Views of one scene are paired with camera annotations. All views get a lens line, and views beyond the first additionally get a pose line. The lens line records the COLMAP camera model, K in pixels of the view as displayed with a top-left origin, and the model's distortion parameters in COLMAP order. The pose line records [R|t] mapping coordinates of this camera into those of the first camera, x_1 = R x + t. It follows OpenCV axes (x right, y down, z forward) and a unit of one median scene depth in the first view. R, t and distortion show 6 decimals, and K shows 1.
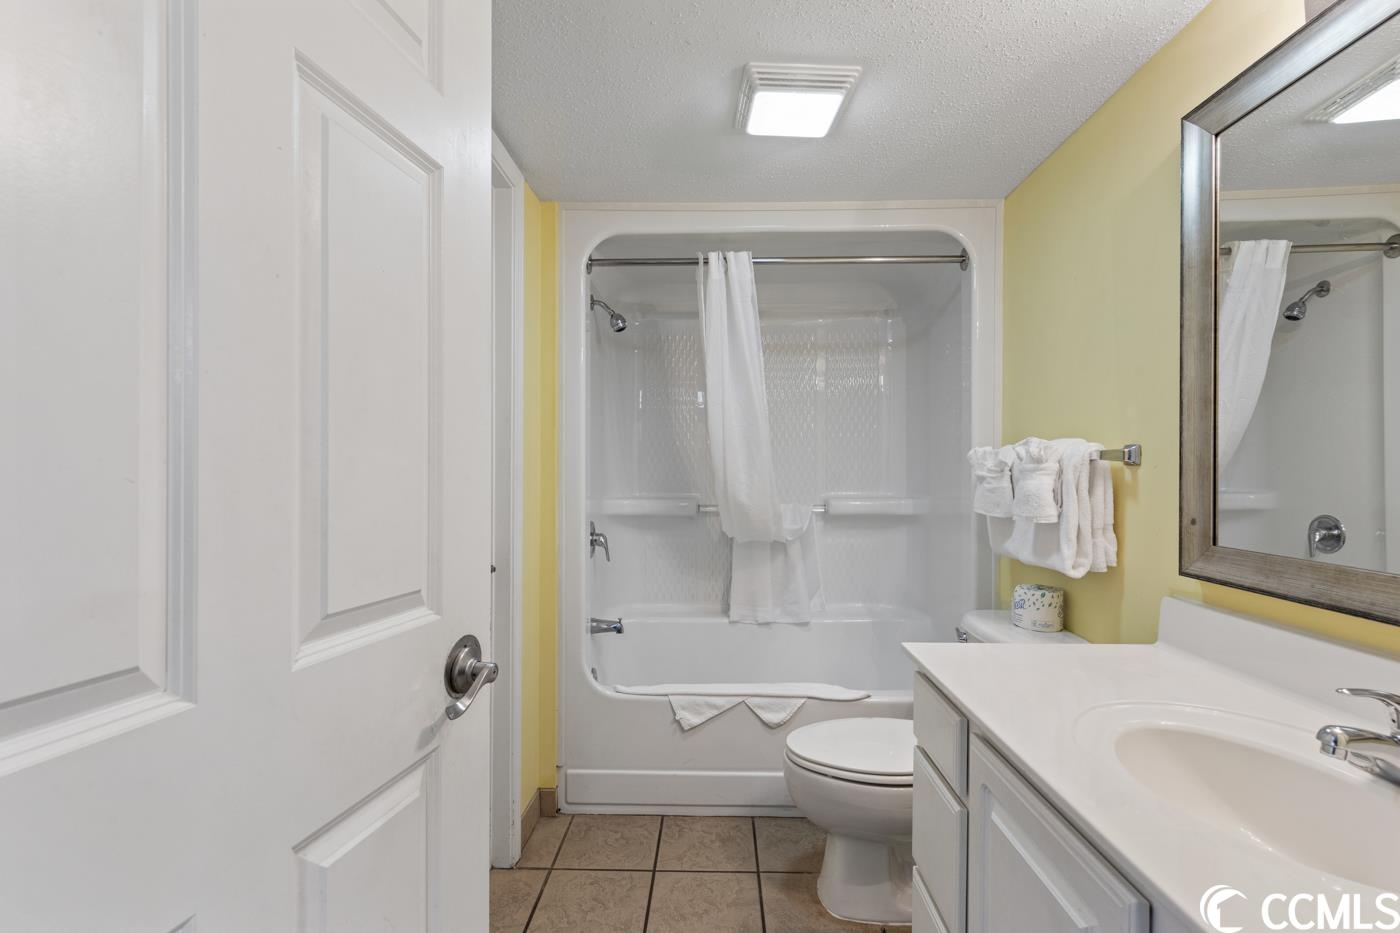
lens RADIAL K [[634.3, 0, 697.7], [0, 634.3, 470.2], [0, 0, 1]] dist [0.004164, -0.000903]
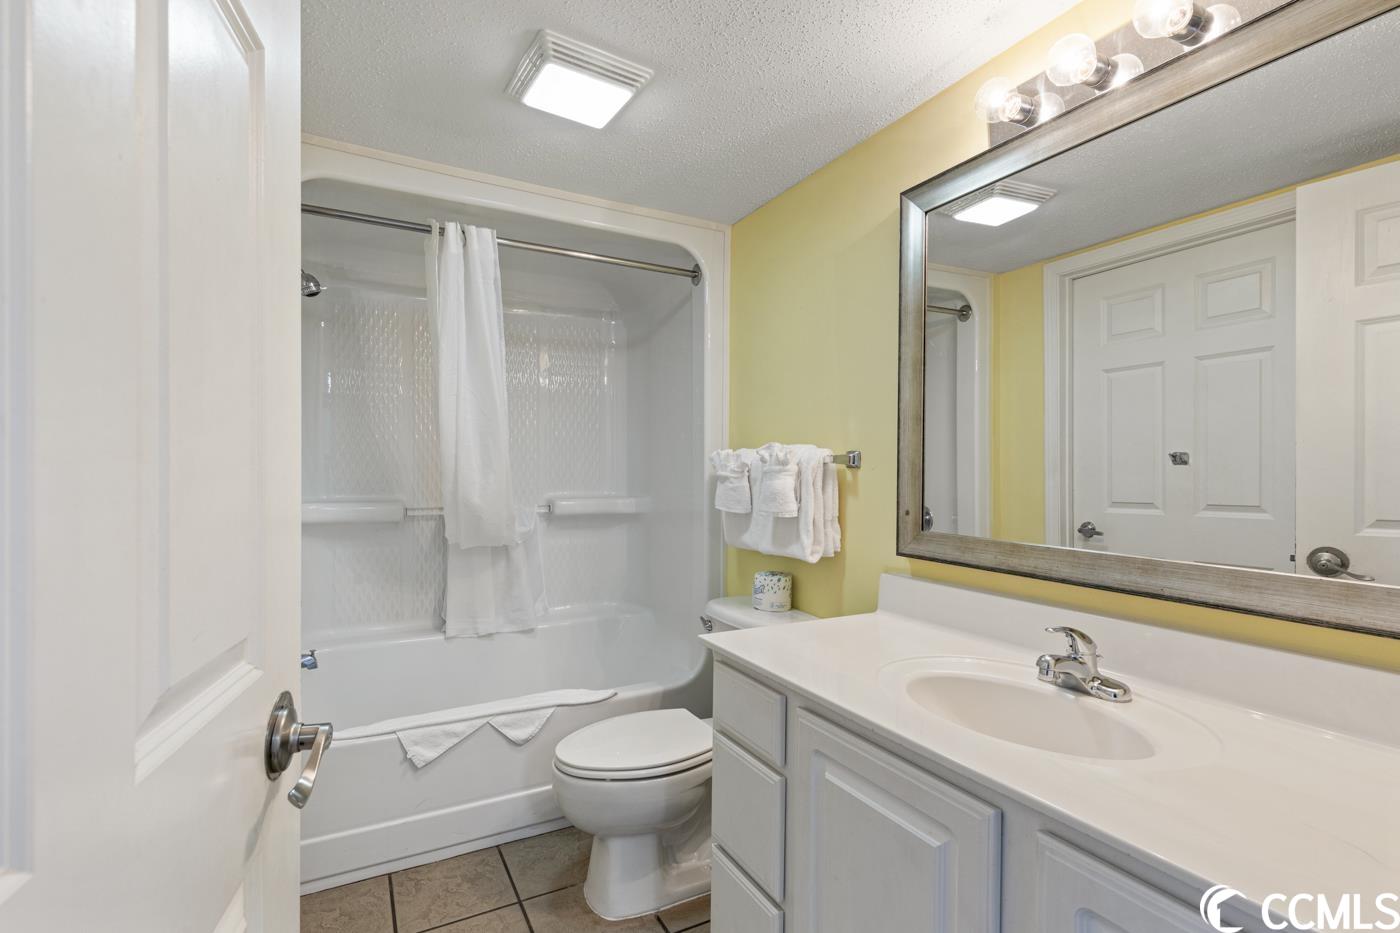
lens RADIAL K [[646.9, 0, 698.6], [0, 646.9, 473.1], [0, 0, 1]] dist [0.003540, -0.000013]
pose [[0.870322, 0.004196, 0.492465, -0.141686], [-0.007469, 0.999961, 0.004680, -0.001012], [-0.492427, -0.007751, 0.870319, 0.048946]]
